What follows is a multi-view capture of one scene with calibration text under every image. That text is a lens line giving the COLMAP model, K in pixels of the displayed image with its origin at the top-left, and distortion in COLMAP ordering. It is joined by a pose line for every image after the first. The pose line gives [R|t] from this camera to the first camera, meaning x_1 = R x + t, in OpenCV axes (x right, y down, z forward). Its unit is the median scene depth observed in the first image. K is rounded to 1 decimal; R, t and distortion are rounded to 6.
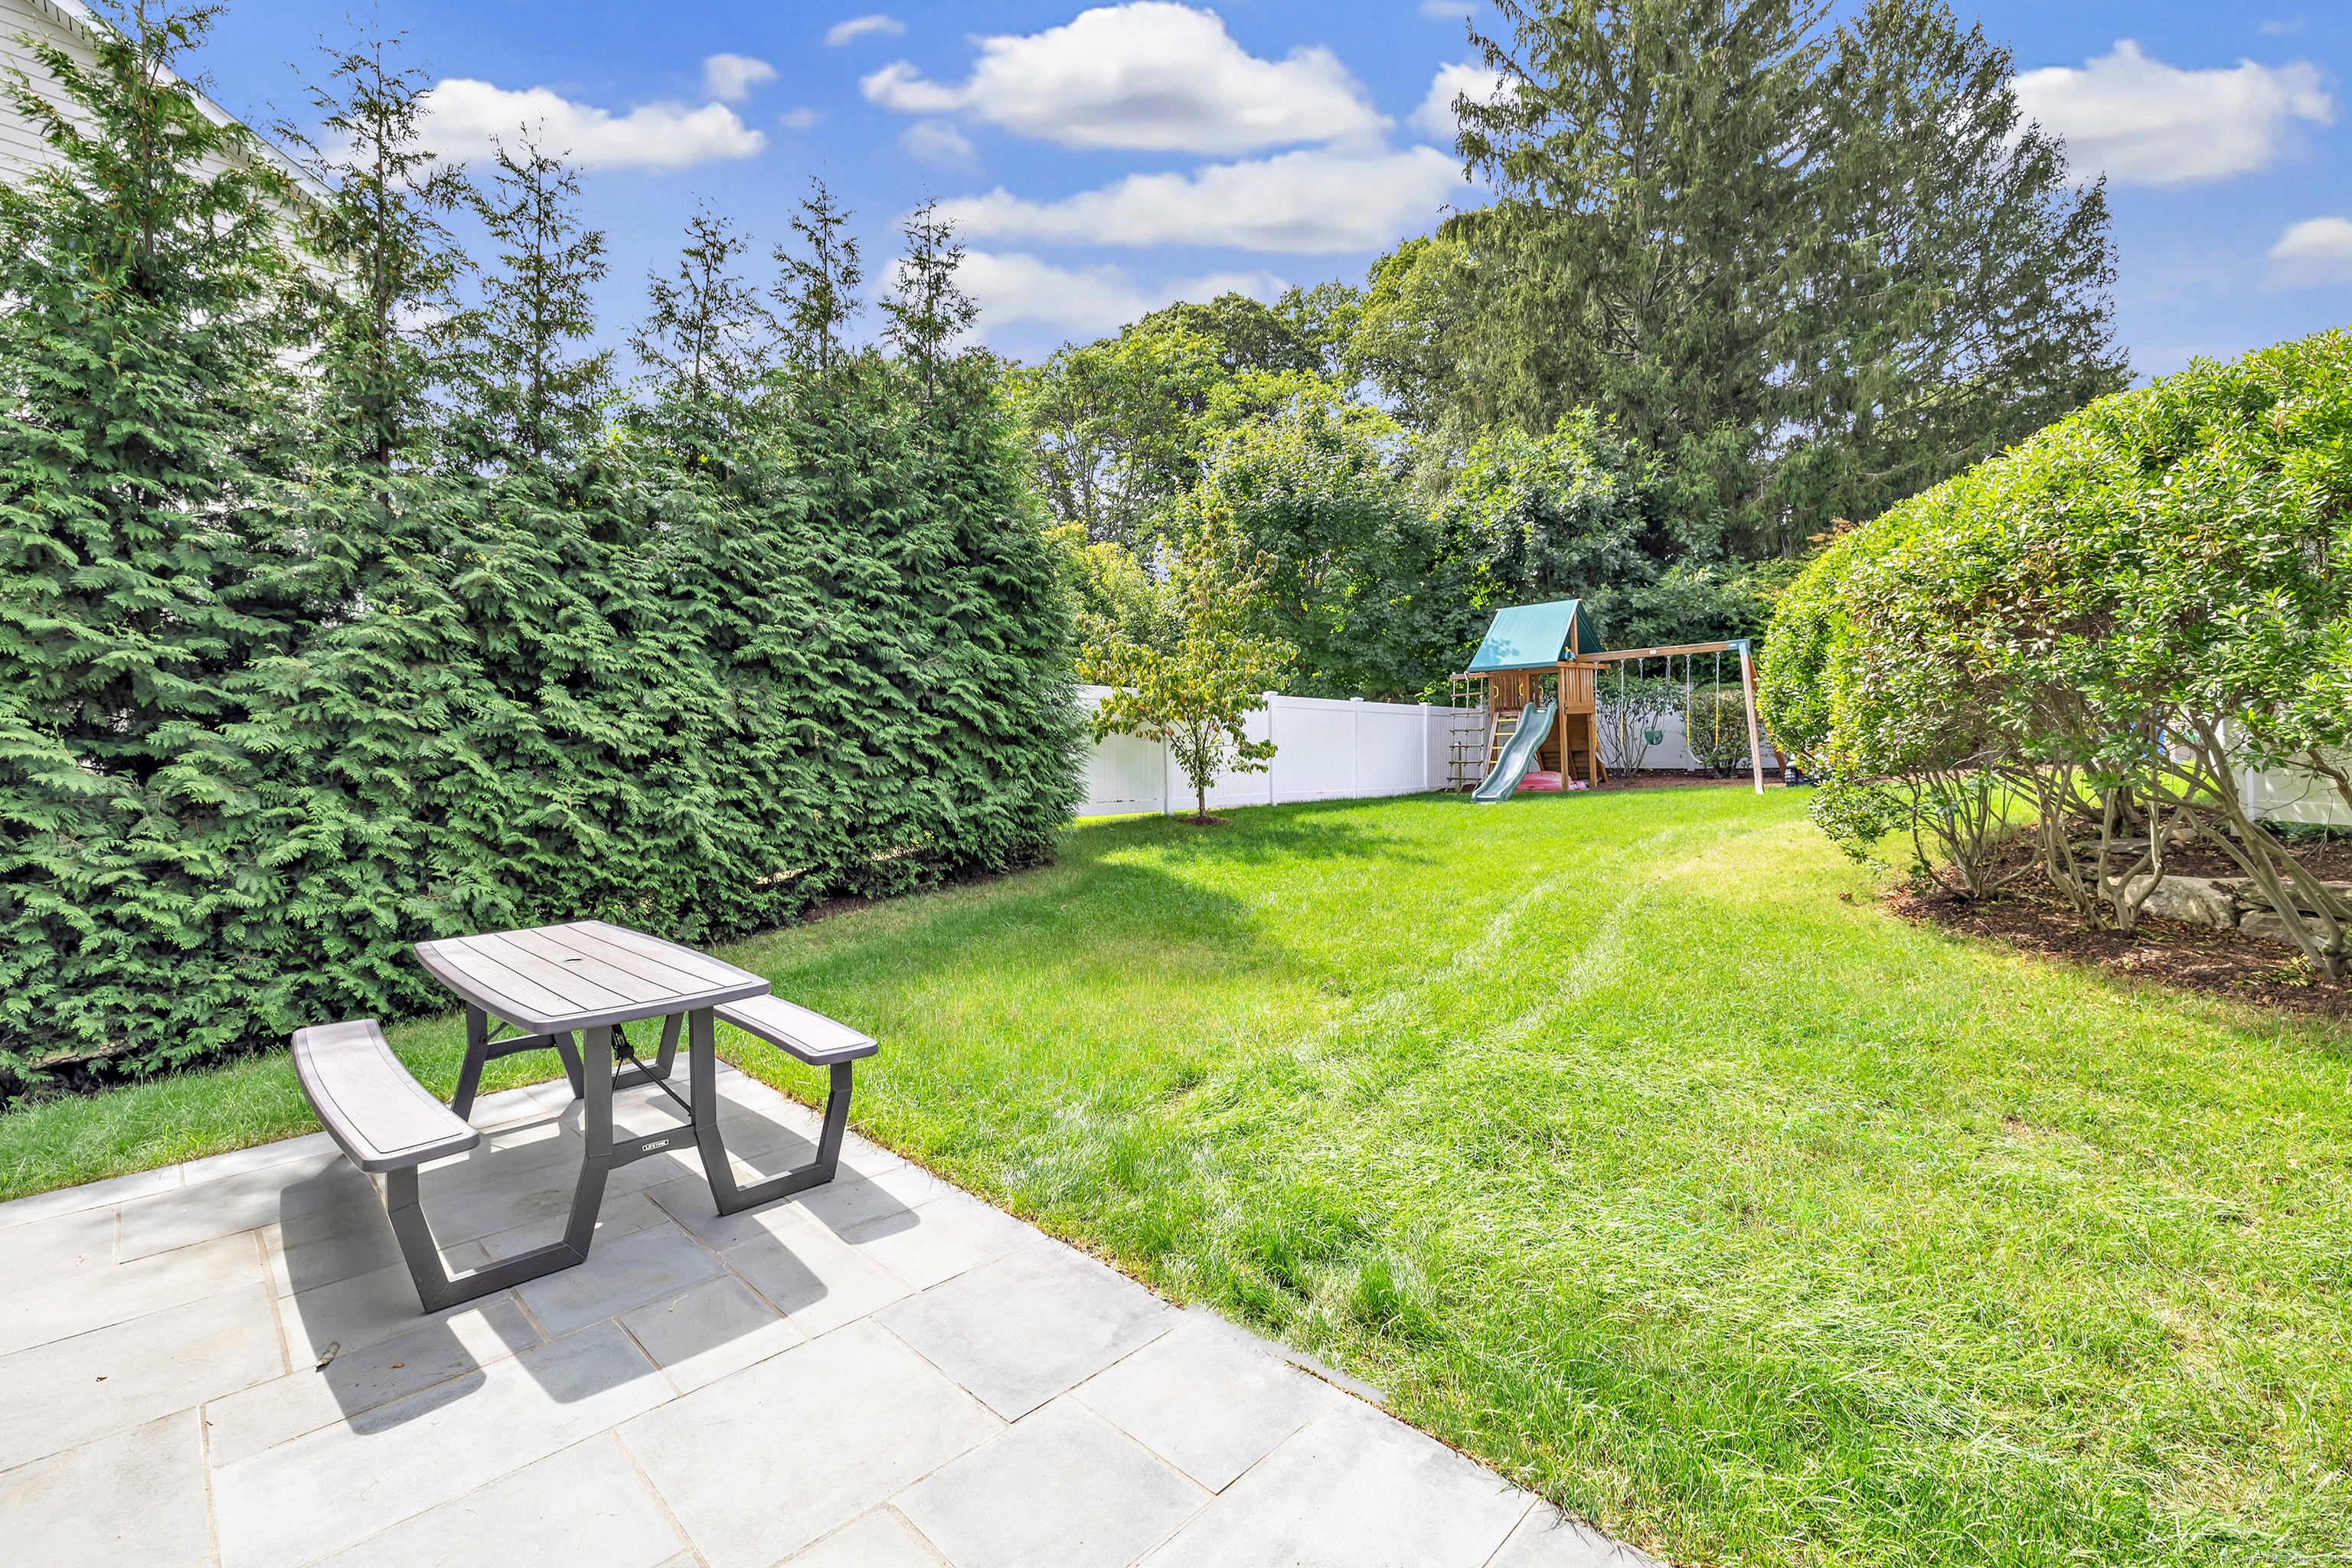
lens RADIAL K [[1006.3, 0, 1176.4], [0, 1006.3, 774.1], [0, 0, 1]] dist [-0.000010, -0.000370]
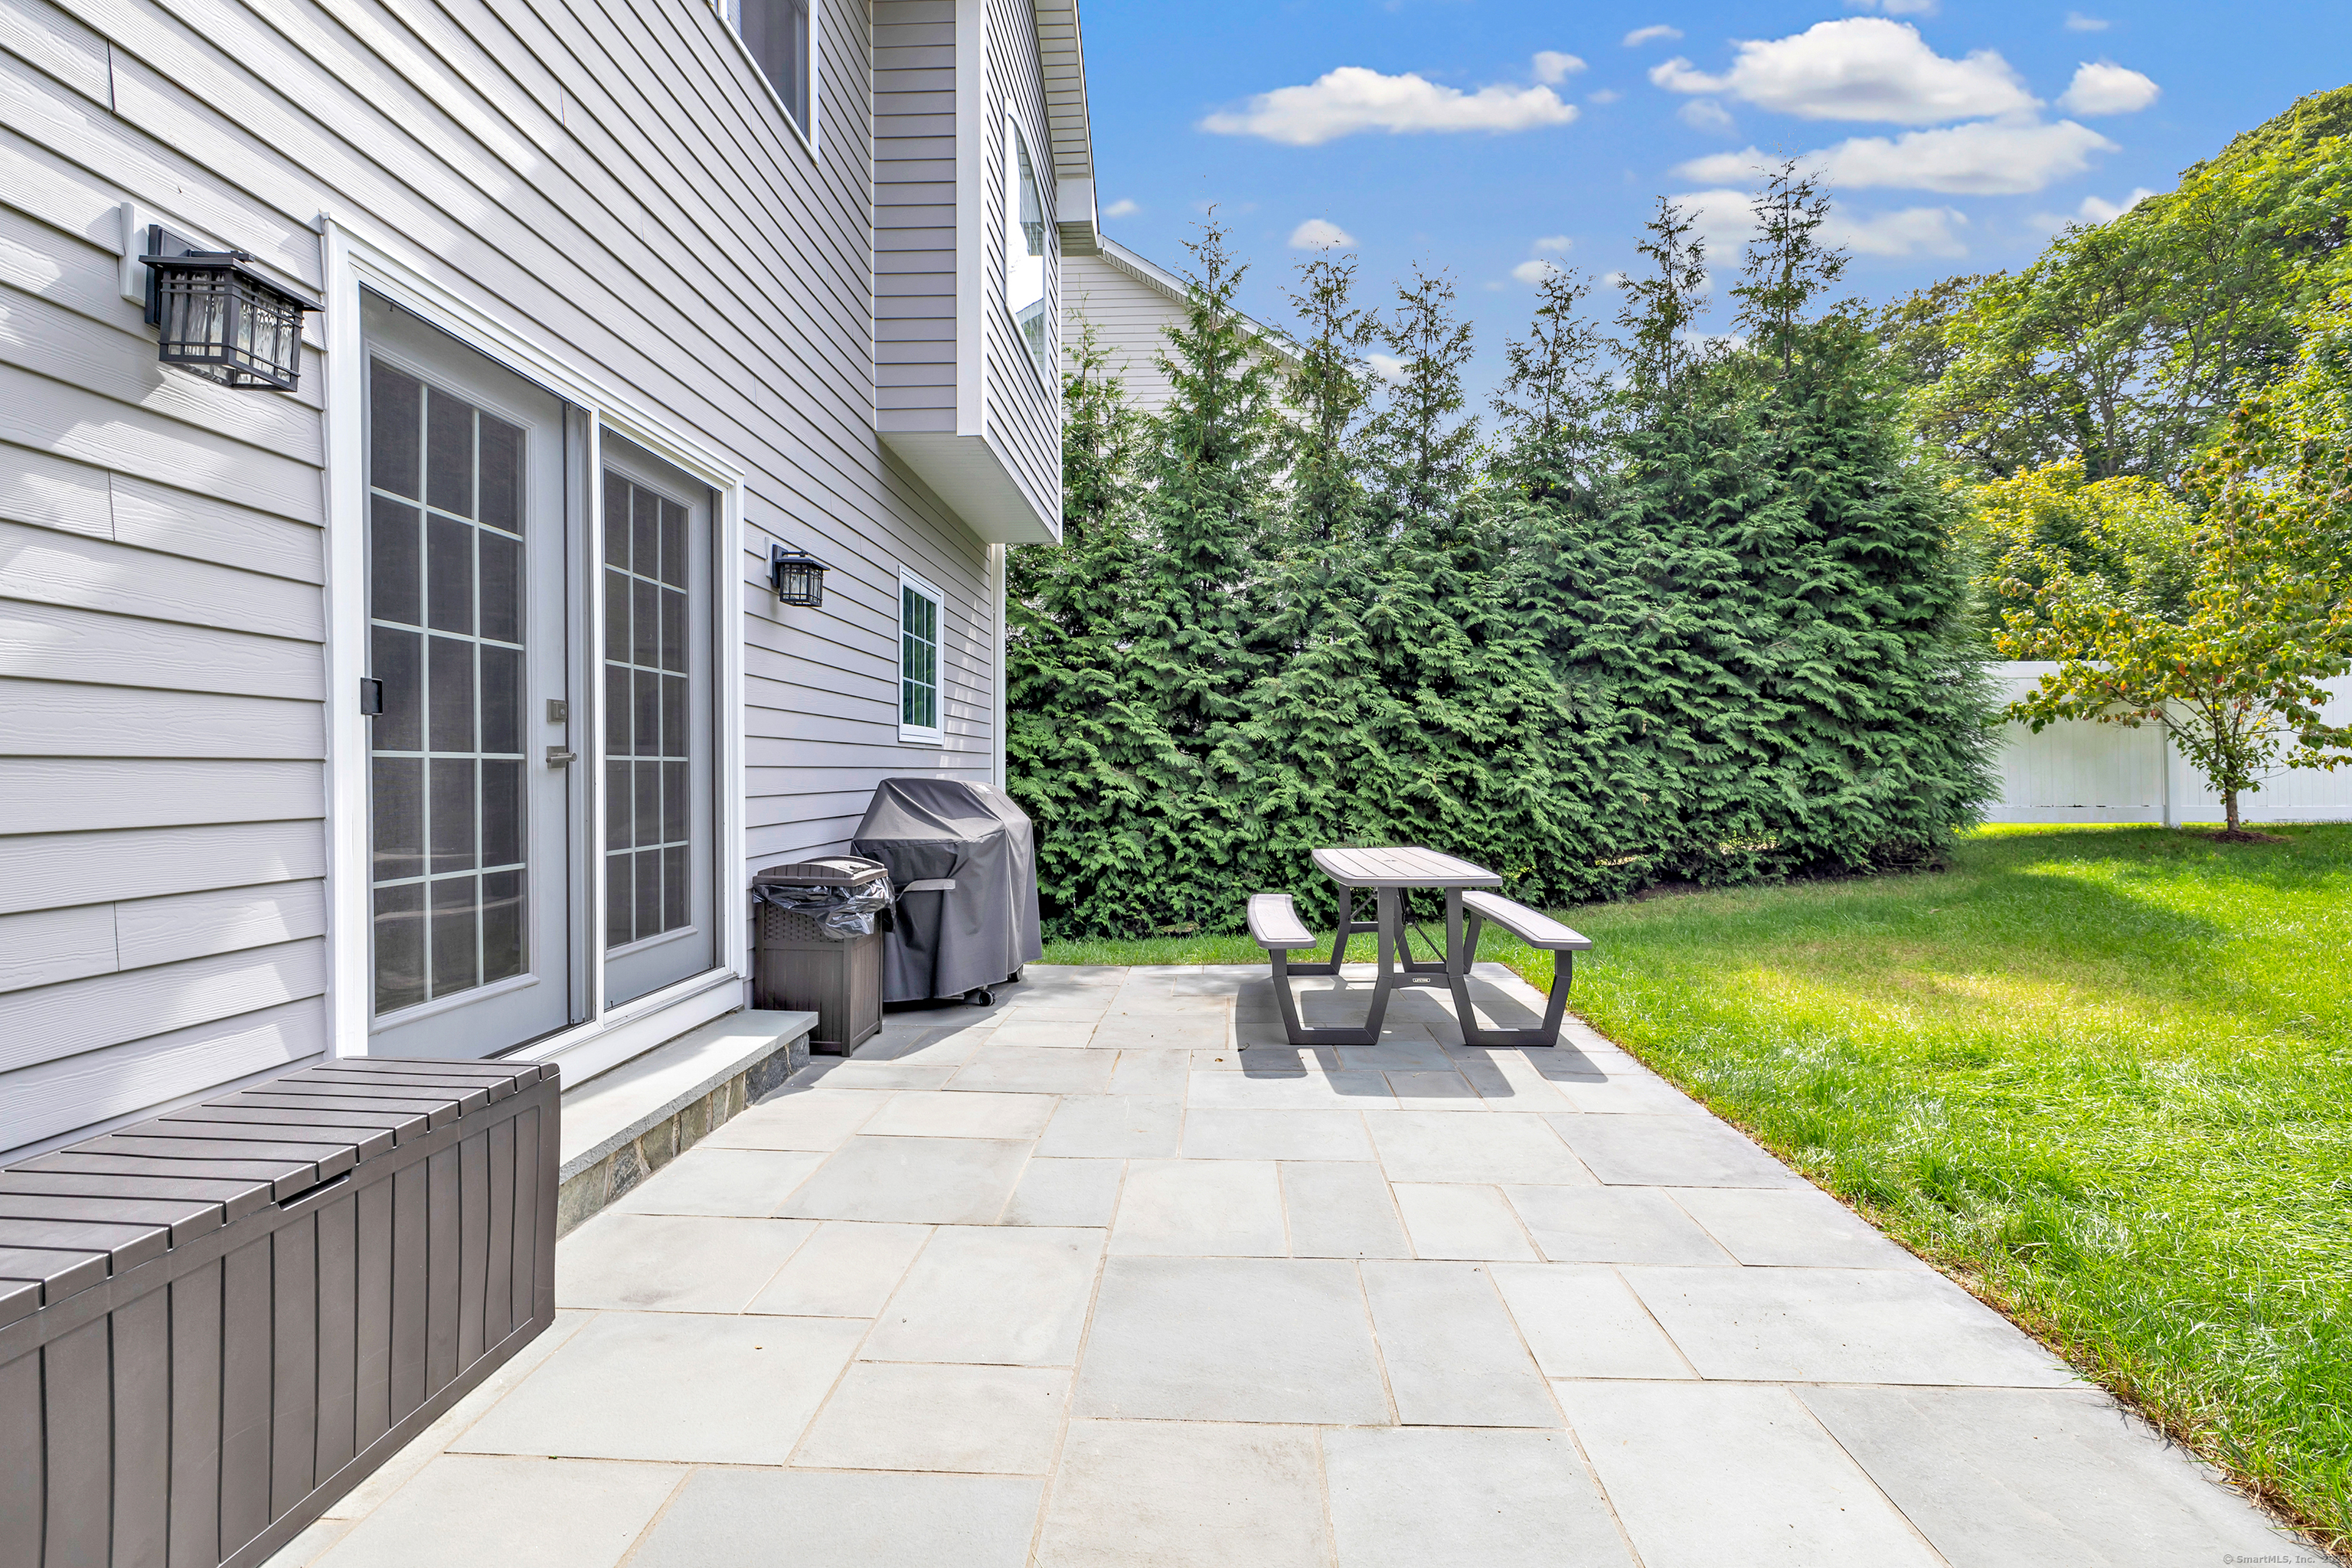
lens RADIAL K [[1006.3, 0, 1176.4], [0, 1006.3, 774.1], [0, 0, 1]] dist [-0.000010, -0.000370]
pose [[0.660885, 0.001468, -0.750486, 0.117480], [-0.013886, 0.999851, -0.010272, 0.034194], [0.750359, 0.017210, 0.660806, -0.076830]]
